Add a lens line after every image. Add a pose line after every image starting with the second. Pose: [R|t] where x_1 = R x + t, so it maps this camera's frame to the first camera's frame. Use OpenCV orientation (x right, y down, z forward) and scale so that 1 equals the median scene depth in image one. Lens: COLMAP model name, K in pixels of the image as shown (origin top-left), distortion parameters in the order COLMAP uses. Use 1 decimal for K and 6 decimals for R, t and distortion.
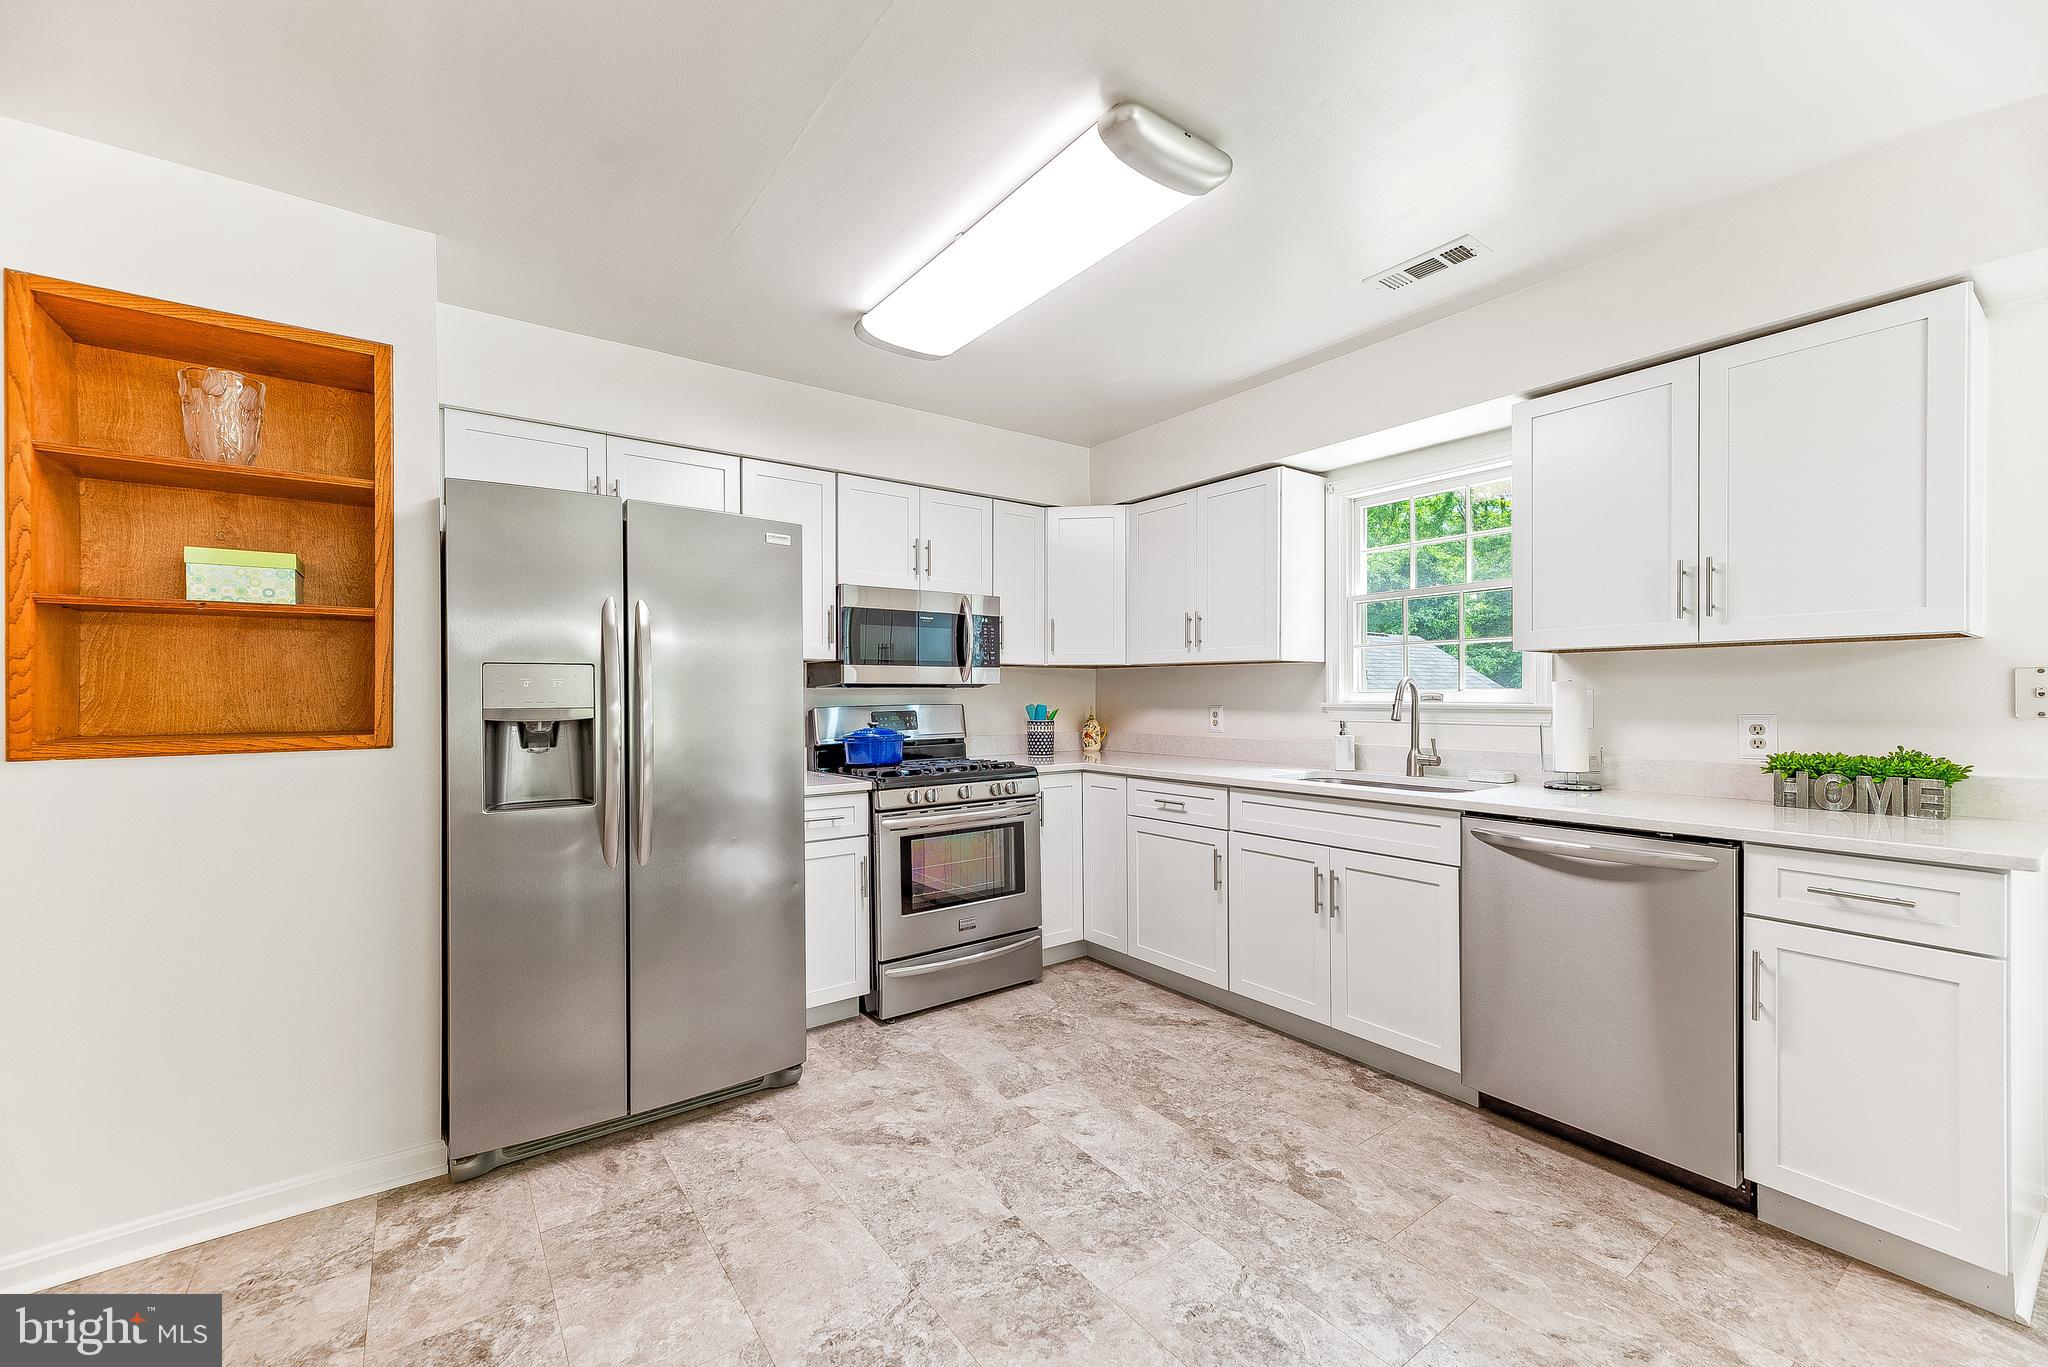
lens RADIAL K [[832.8, 0, 1015.4], [0, 832.8, 694.9], [0, 0, 1]] dist [0.014953, 0.001208]
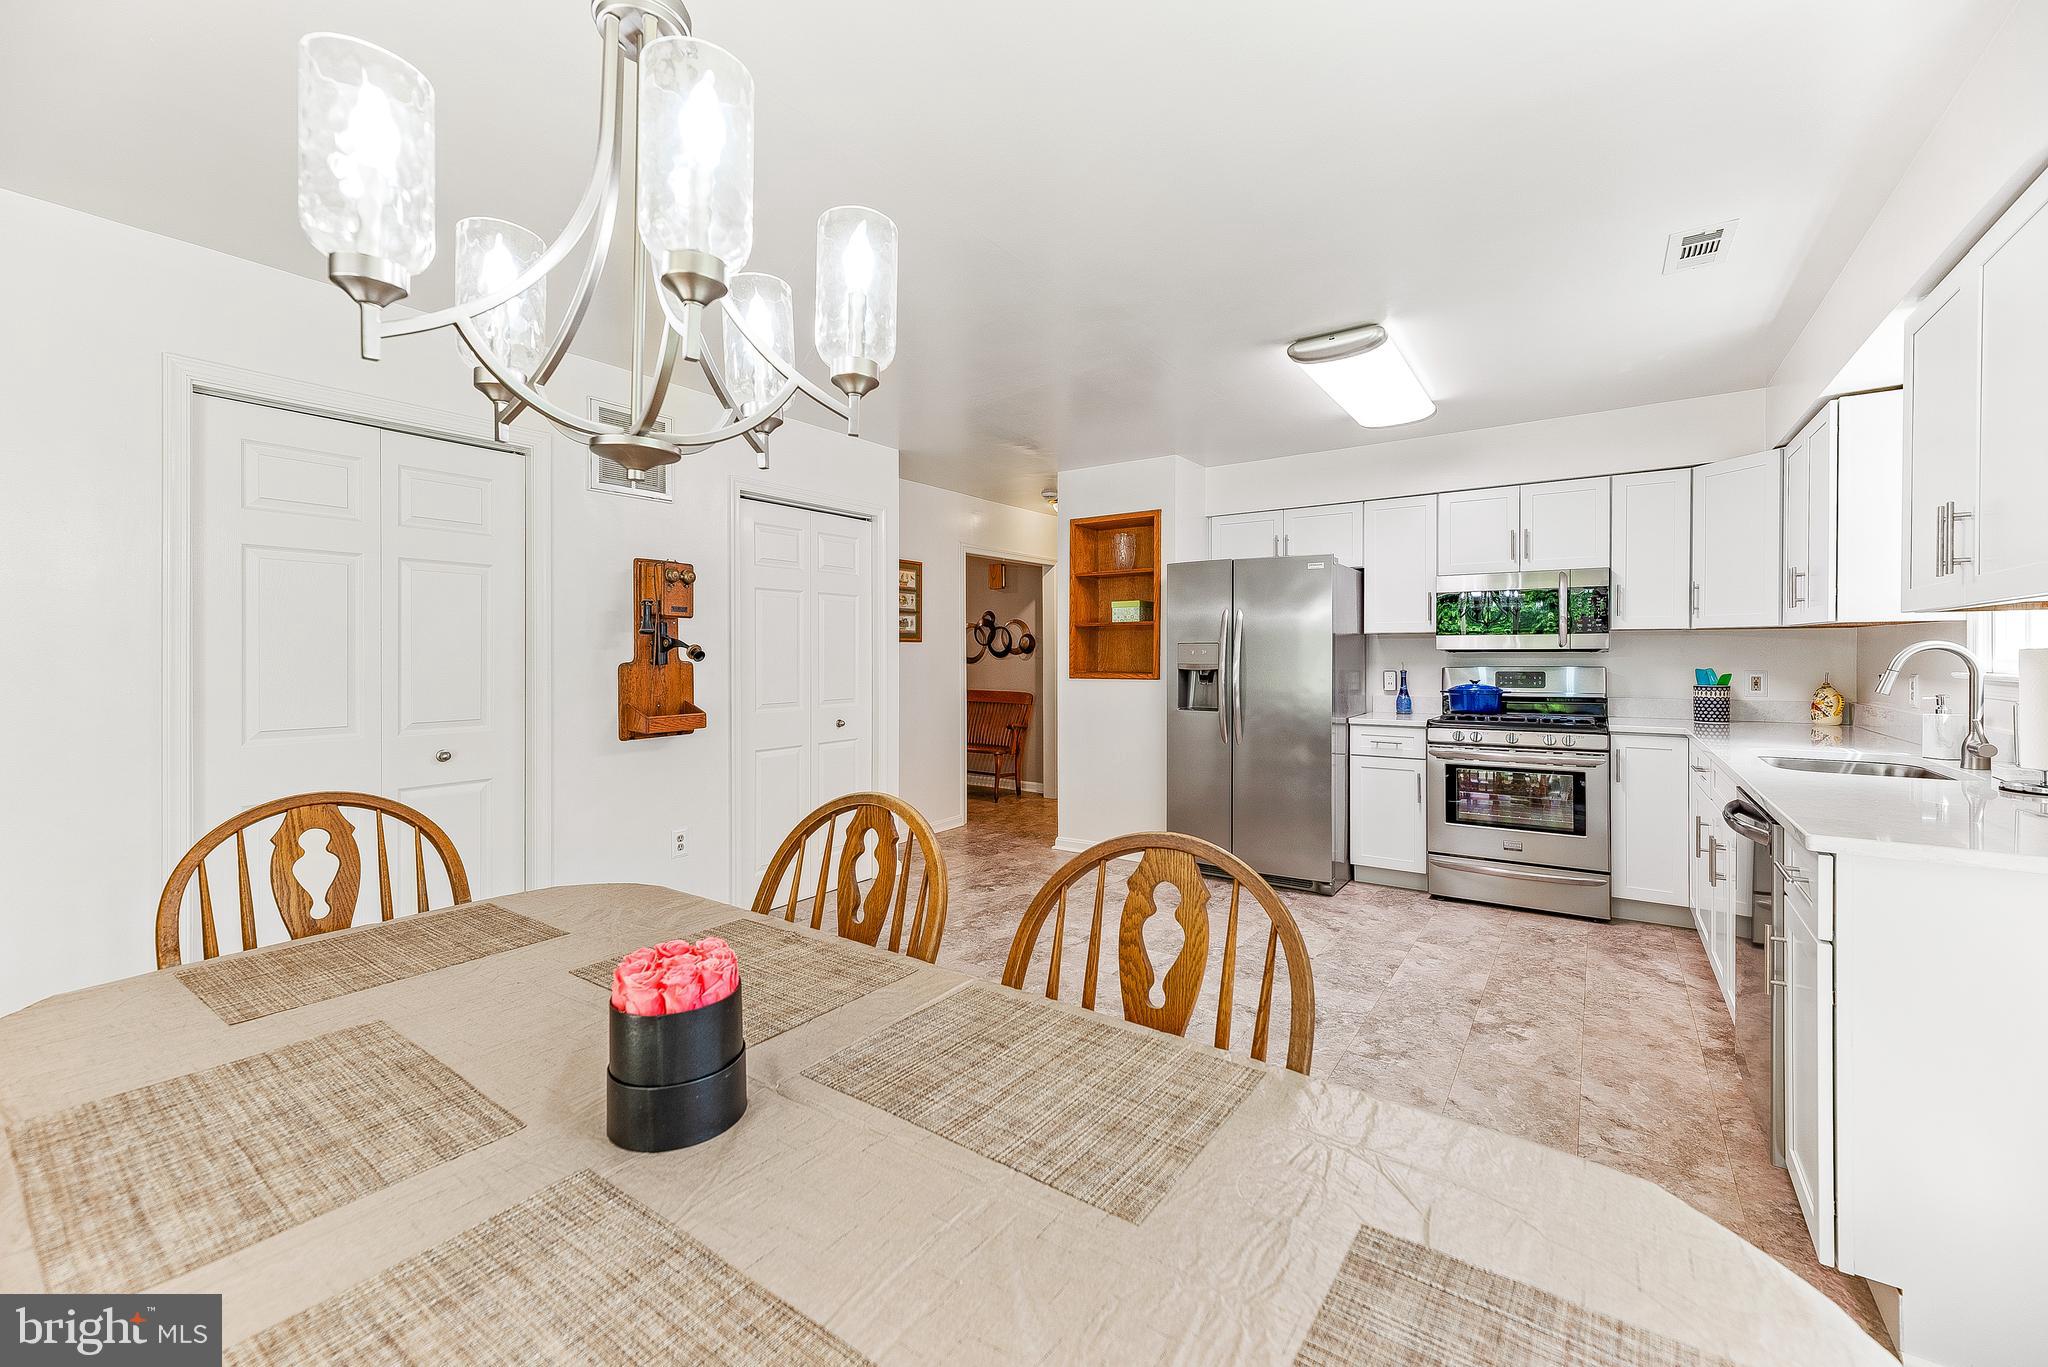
lens RADIAL K [[832.8, 0, 1014.7], [0, 832.8, 660.4], [0, 0, 1]] dist [0.014953, 0.001208]
pose [[0.326304, 0.011752, -0.945192, 1.009625], [-0.000608, 0.999925, 0.012223, -0.014718], [0.945265, -0.003413, 0.326287, -0.109544]]
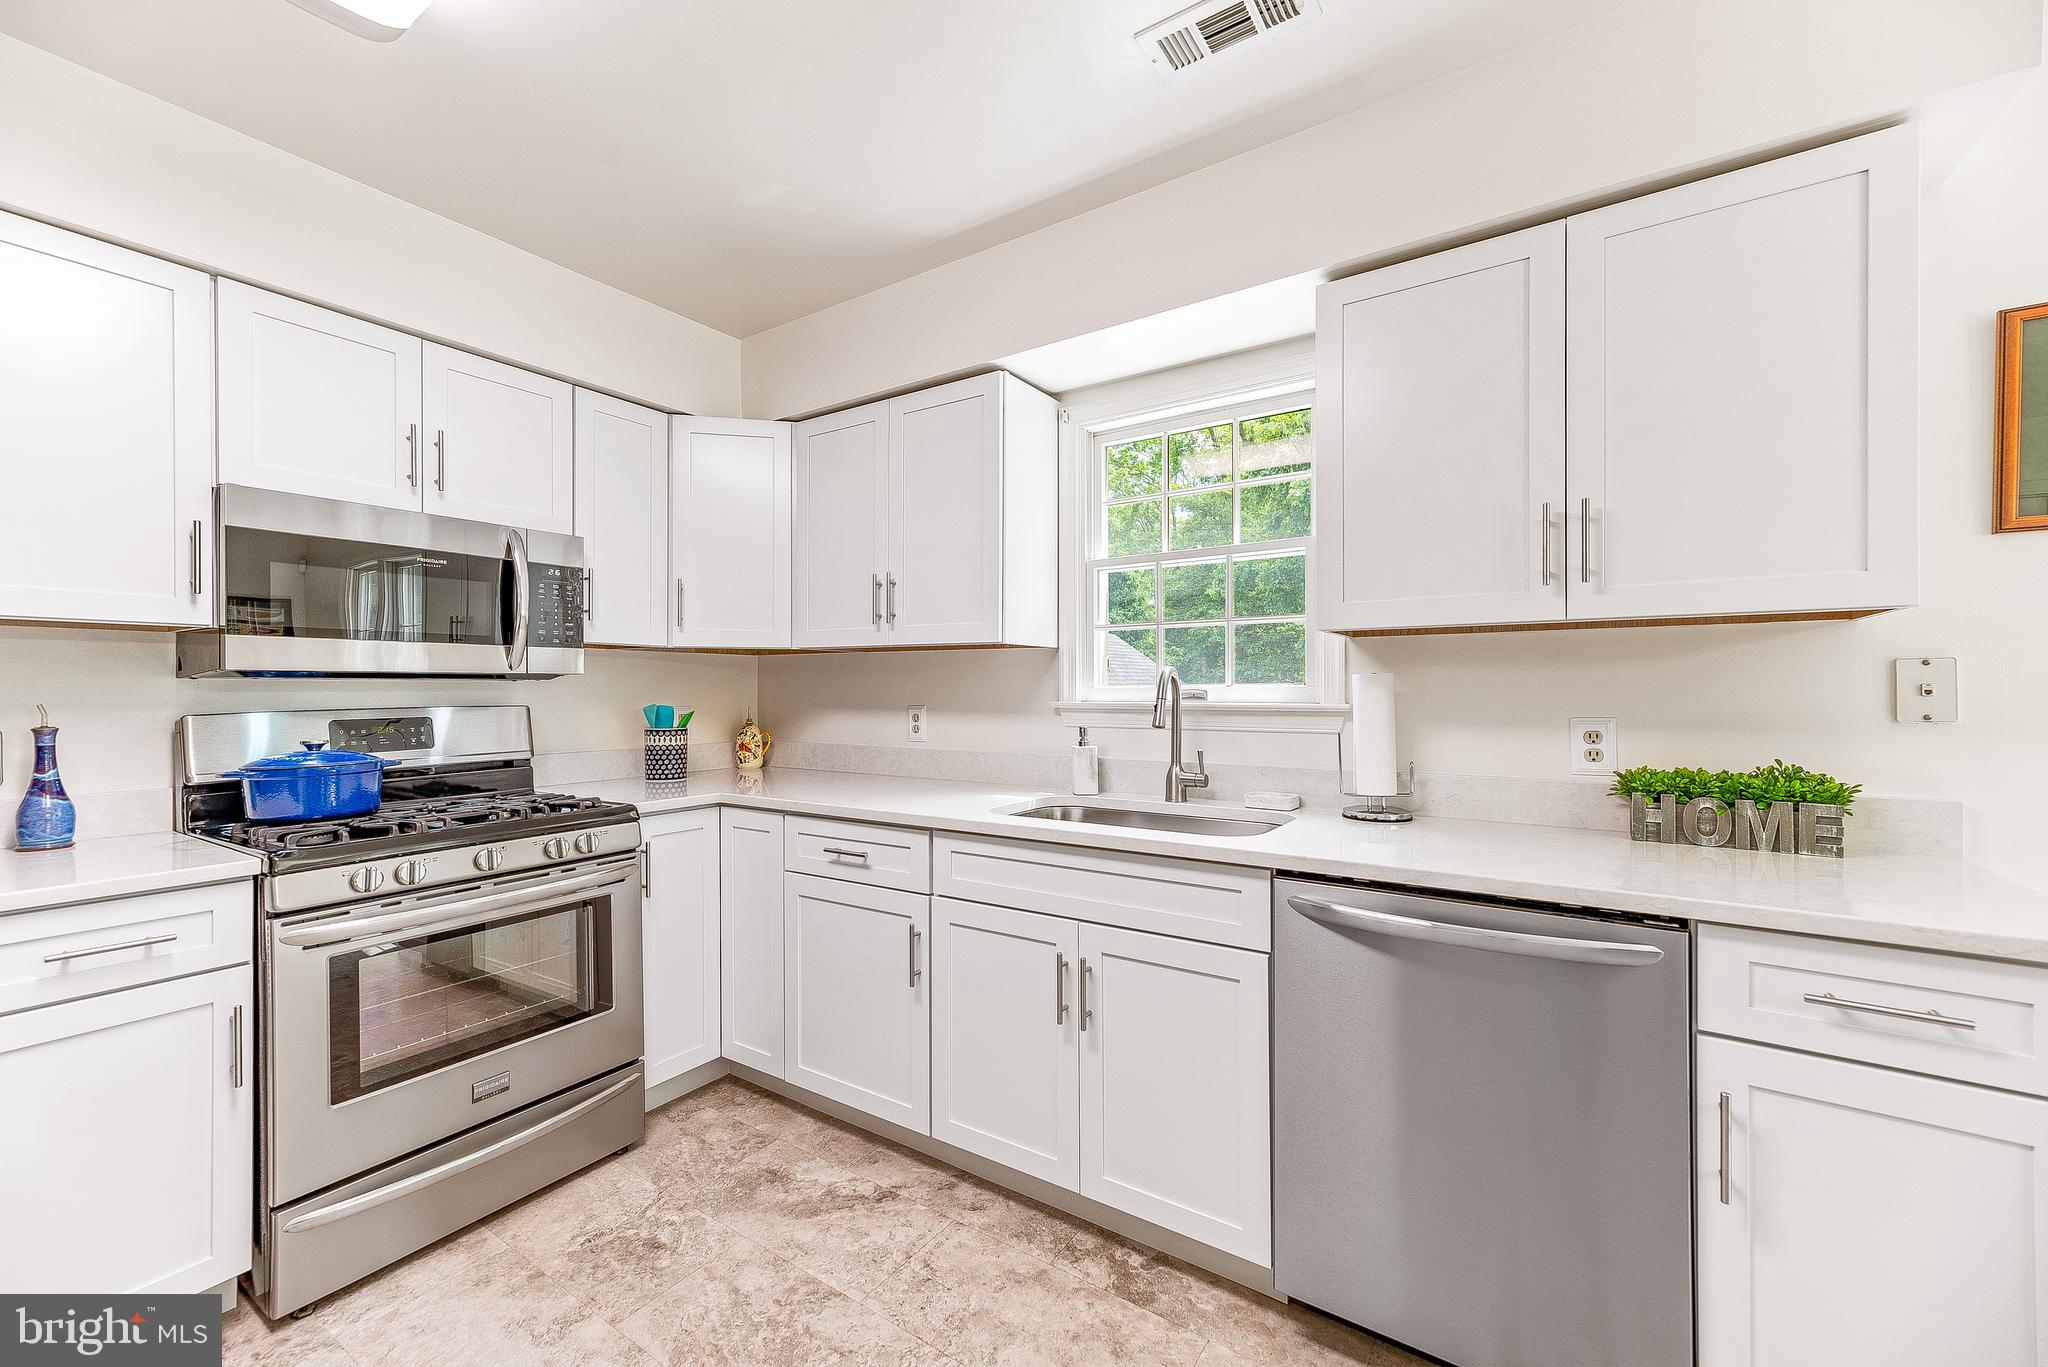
lens RADIAL K [[832.8, 0, 1013.7], [0, 832.8, 685.5], [0, 0, 1]] dist [0.014953, 0.001208]
pose [[0.942366, 0.002129, 0.334578, 0.103077], [-0.000288, 0.999985, -0.005554, -0.001289], [-0.334585, 0.005138, 0.942352, 0.380653]]
